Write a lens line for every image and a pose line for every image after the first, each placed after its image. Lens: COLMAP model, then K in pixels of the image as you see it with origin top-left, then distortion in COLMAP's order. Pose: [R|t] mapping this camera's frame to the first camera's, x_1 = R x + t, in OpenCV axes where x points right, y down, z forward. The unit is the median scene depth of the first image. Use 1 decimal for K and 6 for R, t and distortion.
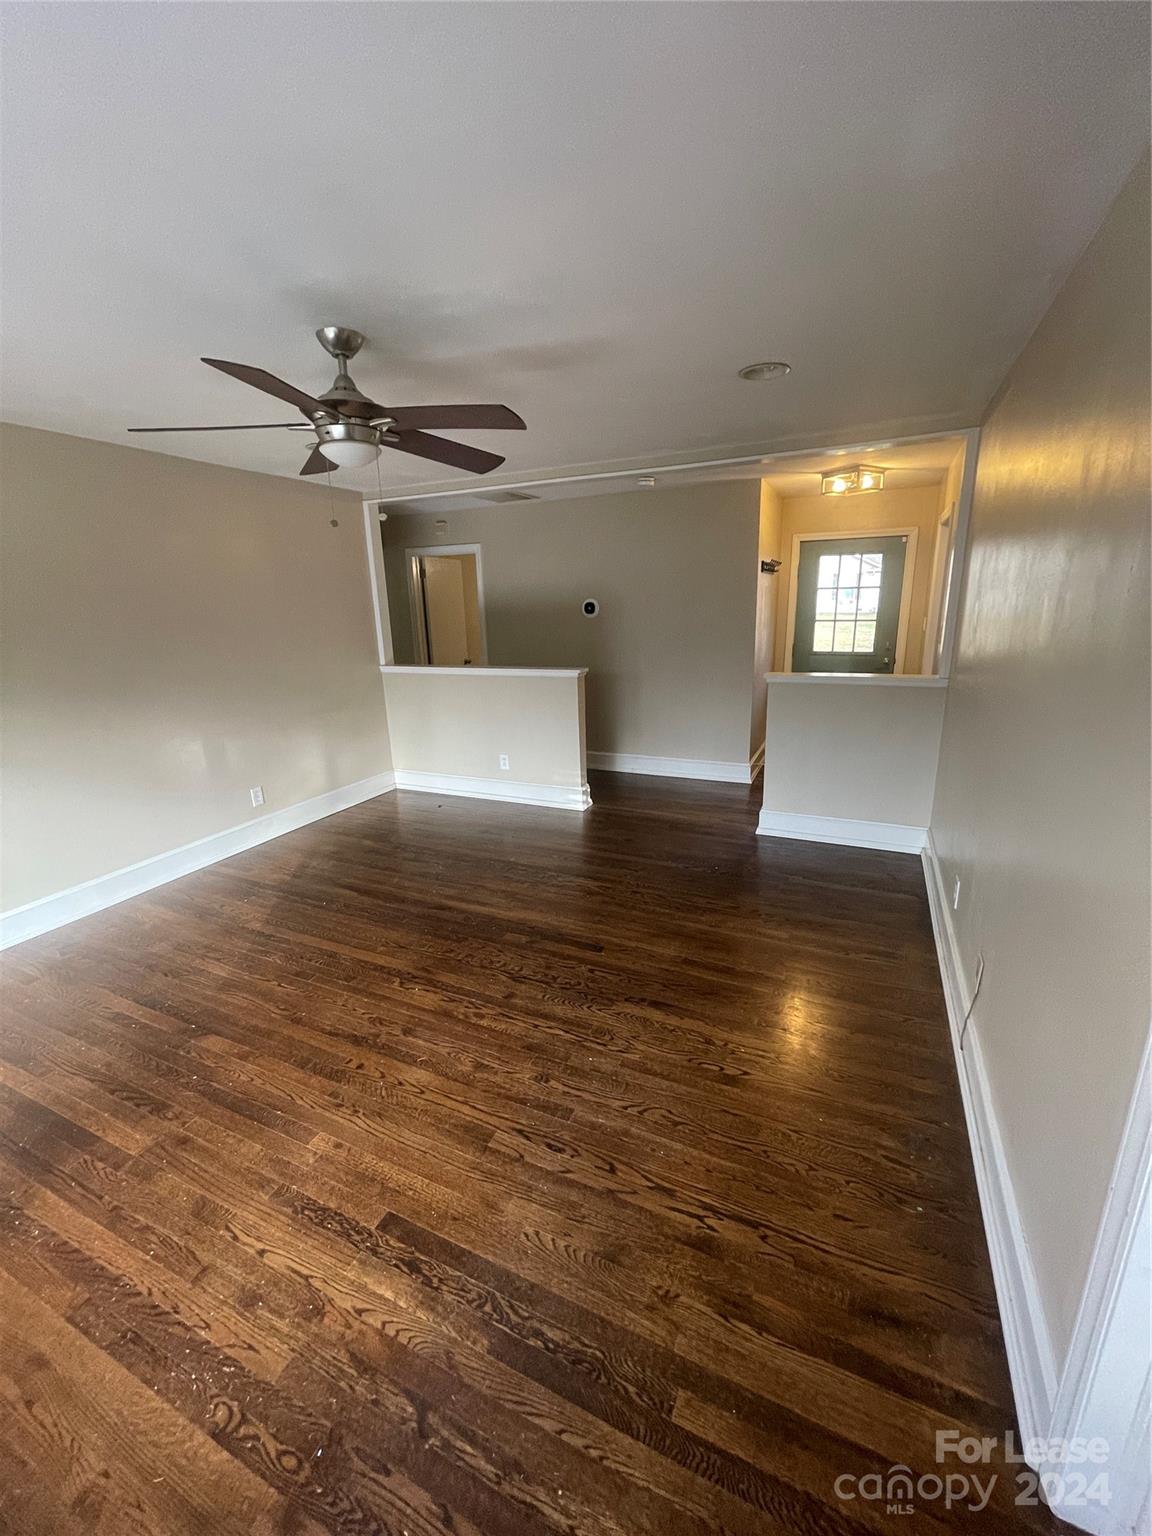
lens RADIAL K [[619.2, 0, 574.6], [0, 619.2, 768.2], [0, 0, 1]] dist [-0.001714, 0.000099]
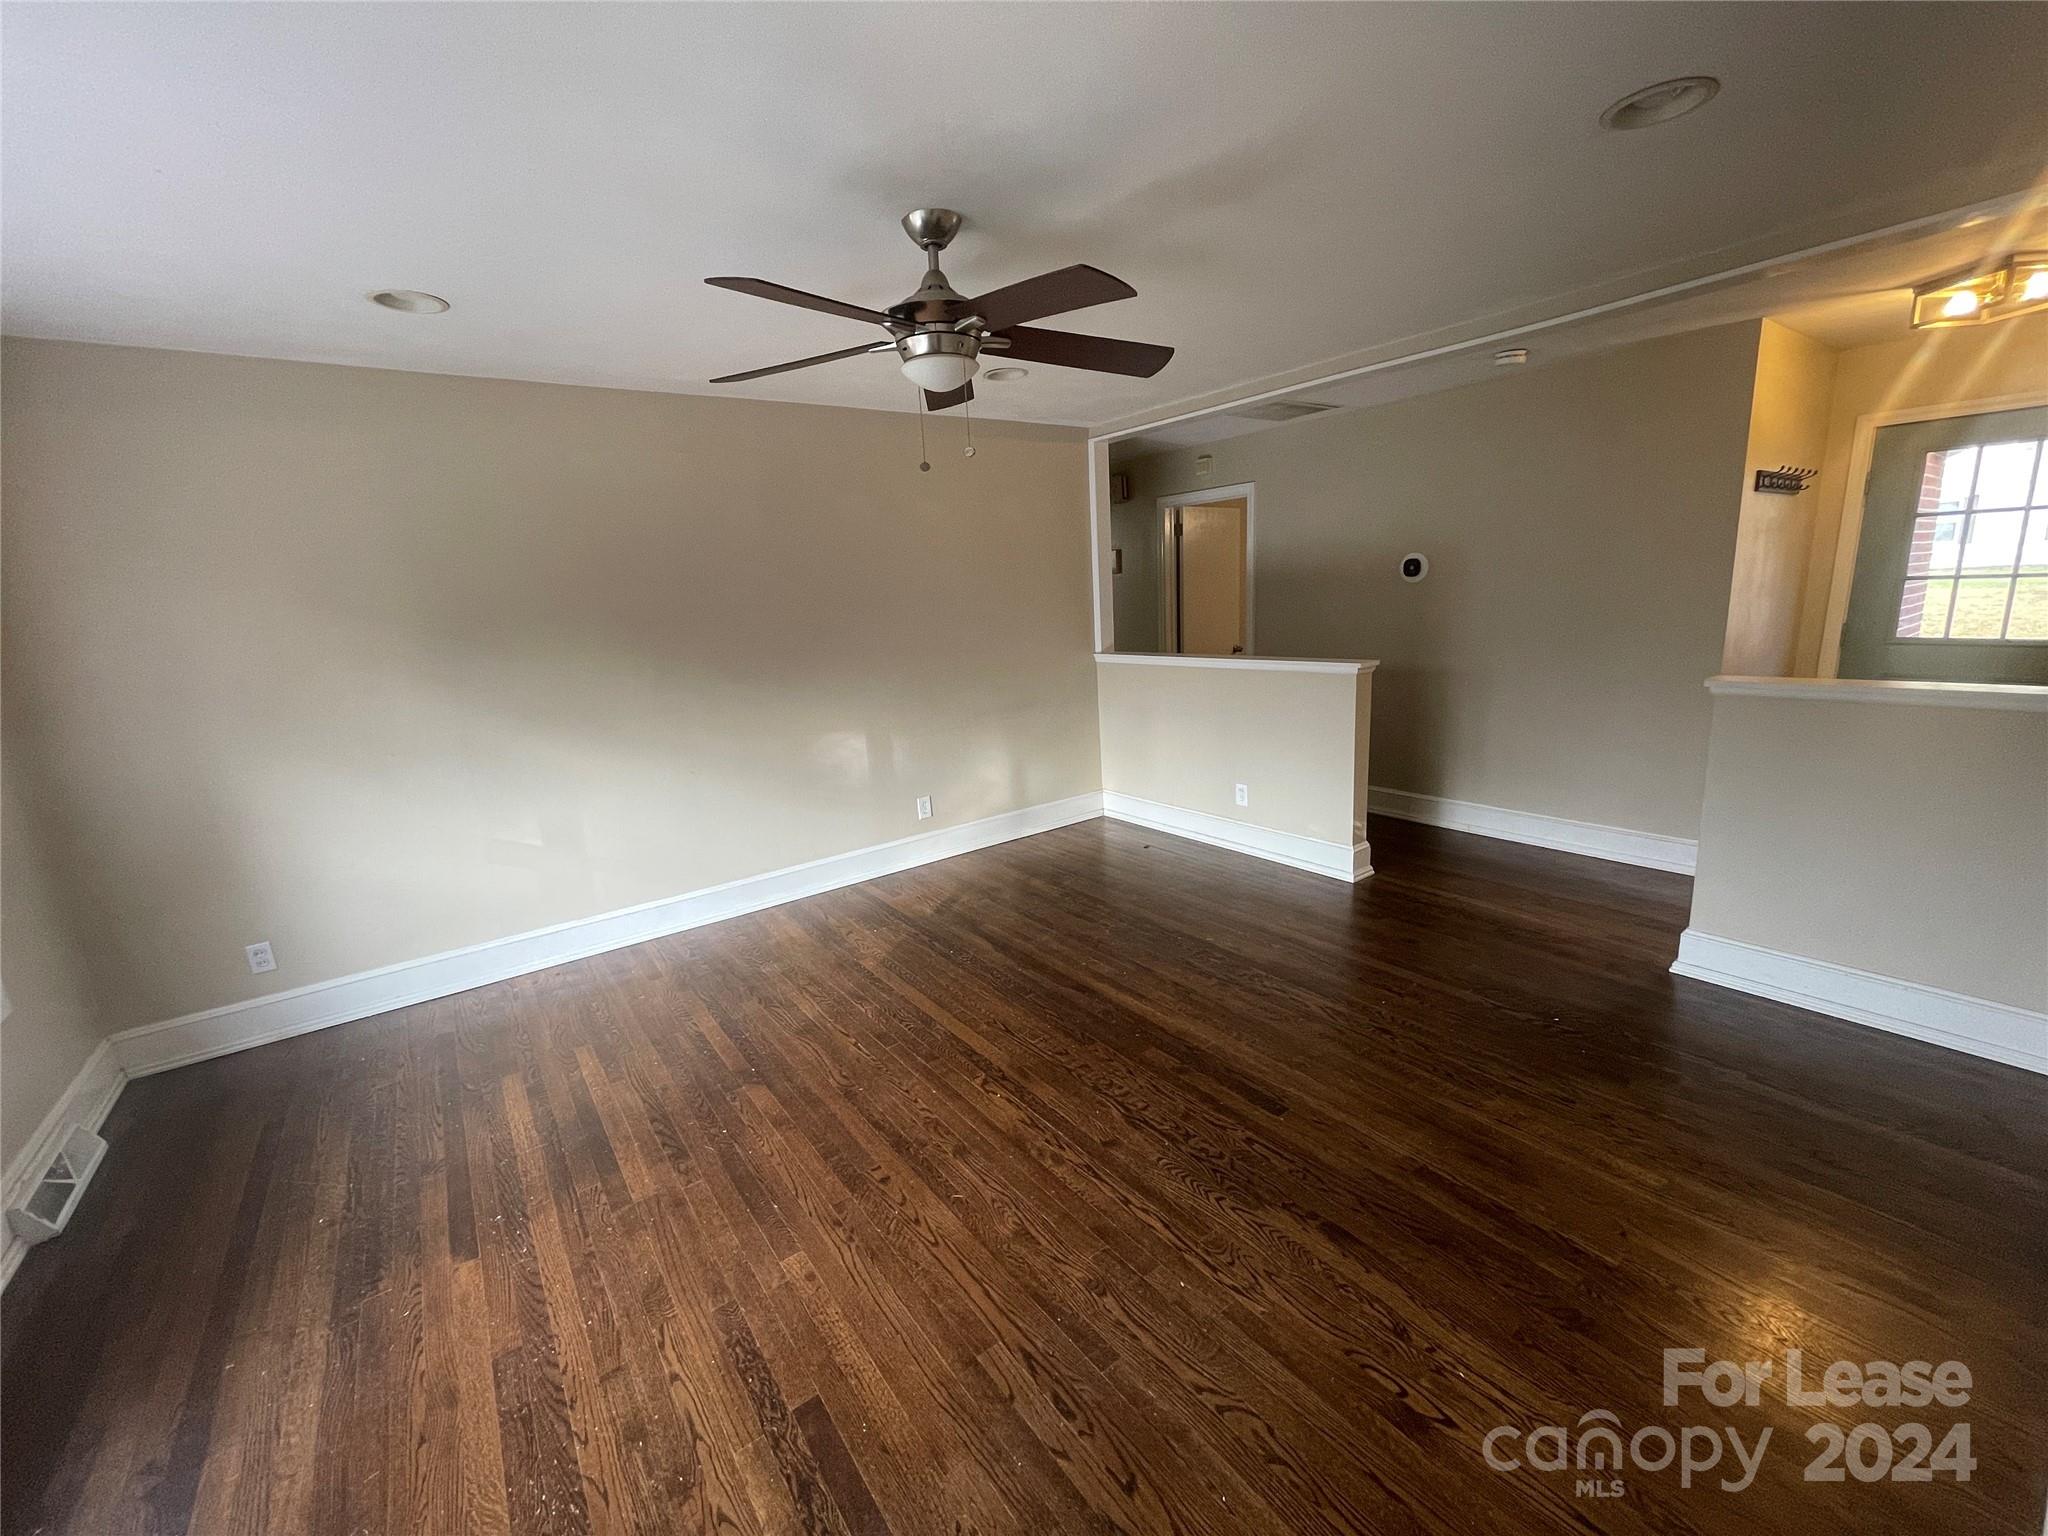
lens RADIAL K [[825.6, 0, 1024.4], [0, 825.6, 771.7], [0, 0, 1]] dist [-0.001714, 0.000099]
pose [[0.876578, 0.083195, -0.474014, 0.199756], [-0.094018, 0.995570, 0.000871, -0.025314], [0.471987, 0.043802, 0.880517, 0.144118]]
